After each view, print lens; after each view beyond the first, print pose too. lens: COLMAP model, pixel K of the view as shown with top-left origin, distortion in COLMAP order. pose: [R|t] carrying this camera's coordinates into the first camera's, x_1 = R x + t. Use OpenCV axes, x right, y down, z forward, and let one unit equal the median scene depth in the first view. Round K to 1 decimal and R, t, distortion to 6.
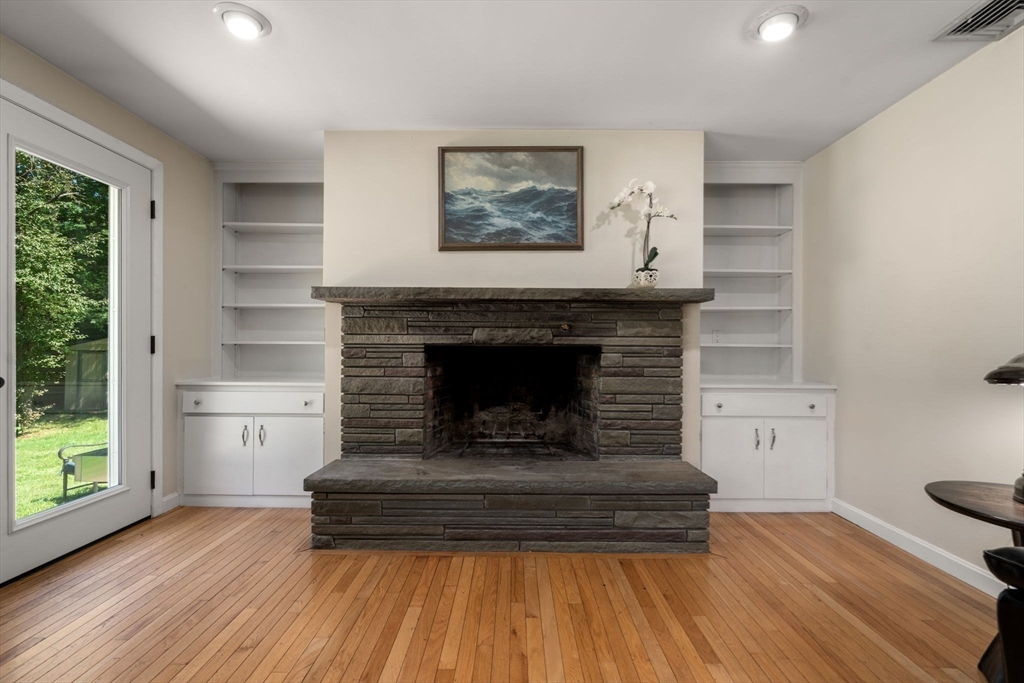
lens RADIAL K [[471.6, 0, 507.0], [0, 471.6, 344.2], [0, 0, 1]] dist [-0.003728, 0.002911]
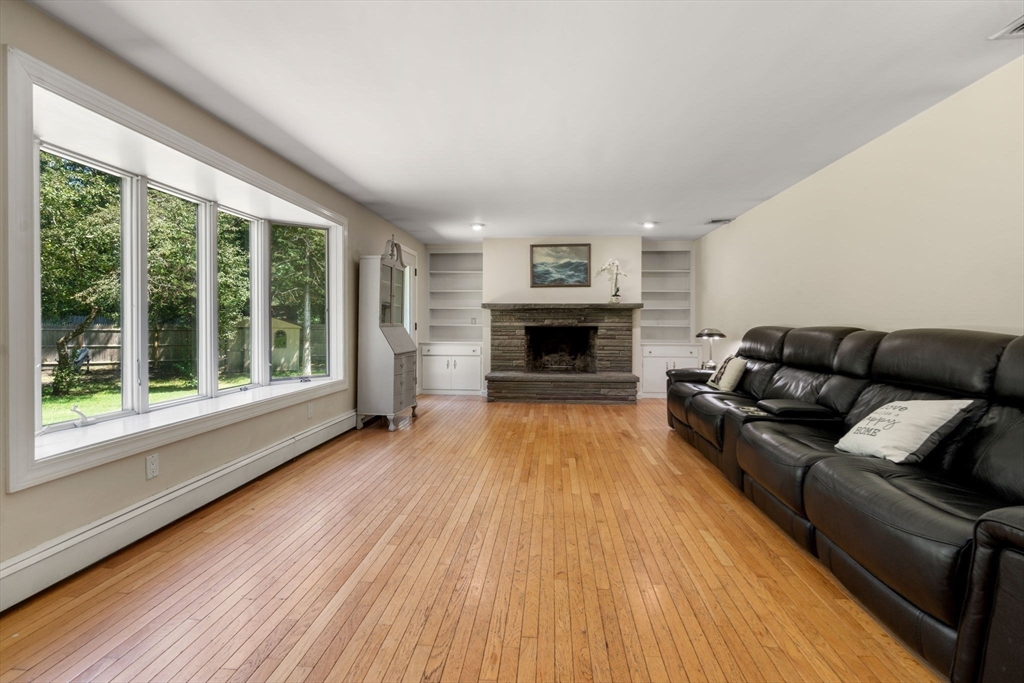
lens RADIAL K [[471.6, 0, 510.7], [0, 471.6, 325.6], [0, 0, 1]] dist [-0.003728, 0.002911]
pose [[0.997726, -0.002048, -0.067375, -0.083205], [0.002706, 0.999950, 0.009674, -0.025717], [0.067352, -0.009834, 0.997681, -1.443170]]
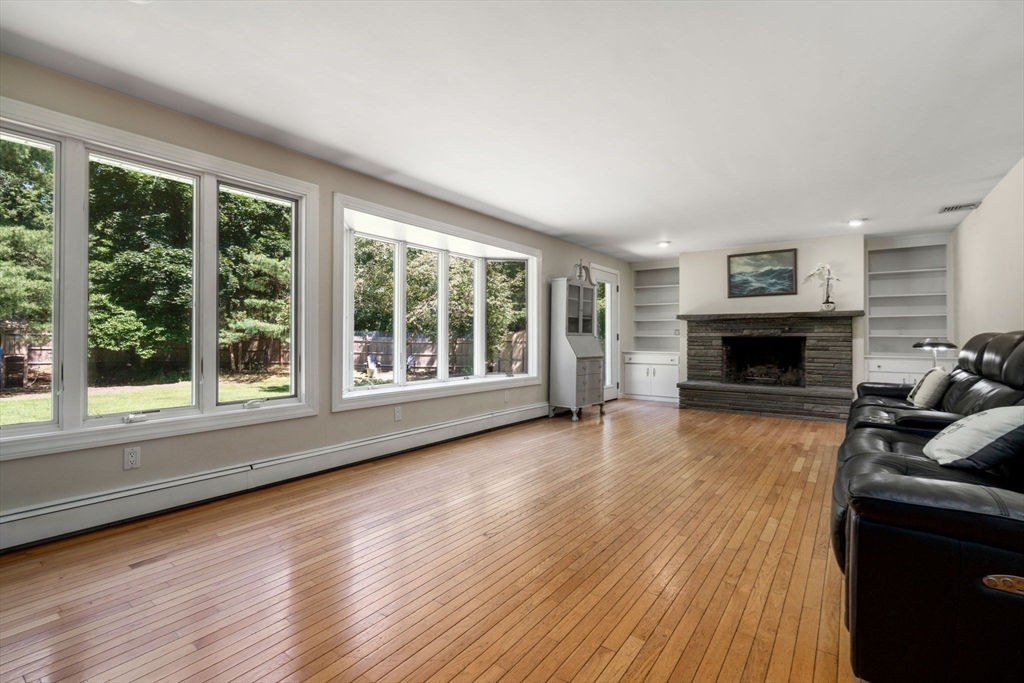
lens RADIAL K [[471.6, 0, 514.3], [0, 471.6, 334.2], [0, 0, 1]] dist [-0.003728, 0.002911]
pose [[0.817841, -0.007503, -0.575396, 0.353456], [0.003552, 0.999962, -0.007989, 0.003740], [0.575434, 0.004490, 0.817836, -1.626189]]
